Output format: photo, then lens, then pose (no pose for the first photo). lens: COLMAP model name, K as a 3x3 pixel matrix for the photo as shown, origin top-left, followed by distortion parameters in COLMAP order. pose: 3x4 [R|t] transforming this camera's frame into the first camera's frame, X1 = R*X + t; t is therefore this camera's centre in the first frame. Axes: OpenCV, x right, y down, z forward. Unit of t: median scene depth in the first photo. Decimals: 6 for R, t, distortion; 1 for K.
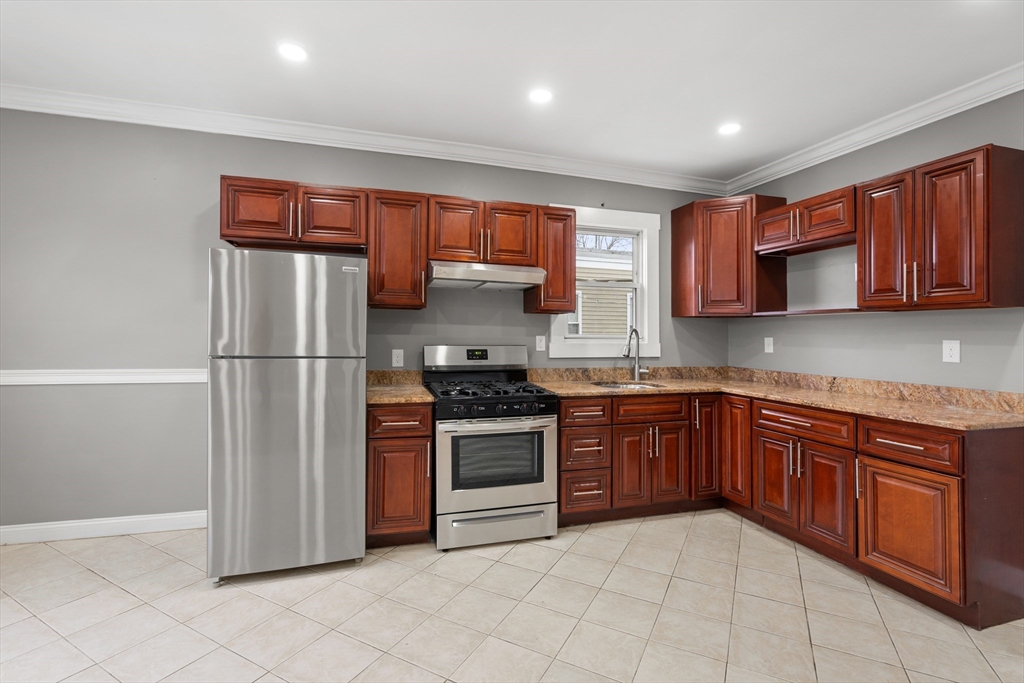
lens RADIAL K [[470.5, 0, 497.4], [0, 470.5, 331.8], [0, 0, 1]] dist [0.000245, 0.000076]
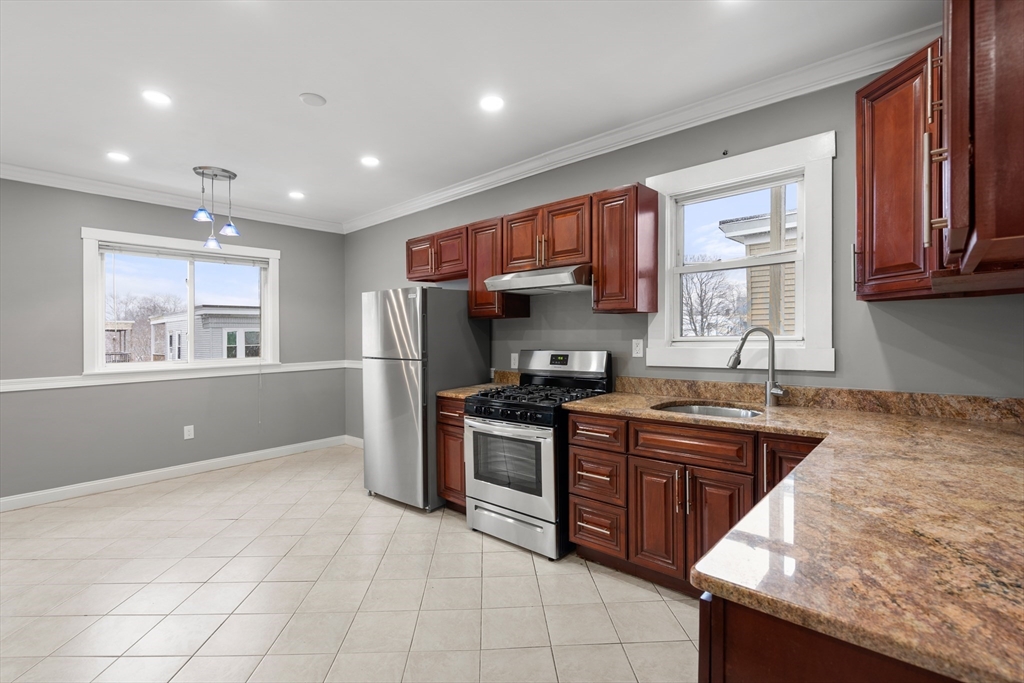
lens RADIAL K [[471.0, 0, 512.0], [0, 471.0, 341.5], [0, 0, 1]] dist [0.000374, 0.000072]
pose [[0.518291, -0.006367, -0.855181, 0.818204], [0.030350, 0.999479, 0.010952, -0.004156], [0.854666, -0.031631, 0.518214, 0.437383]]
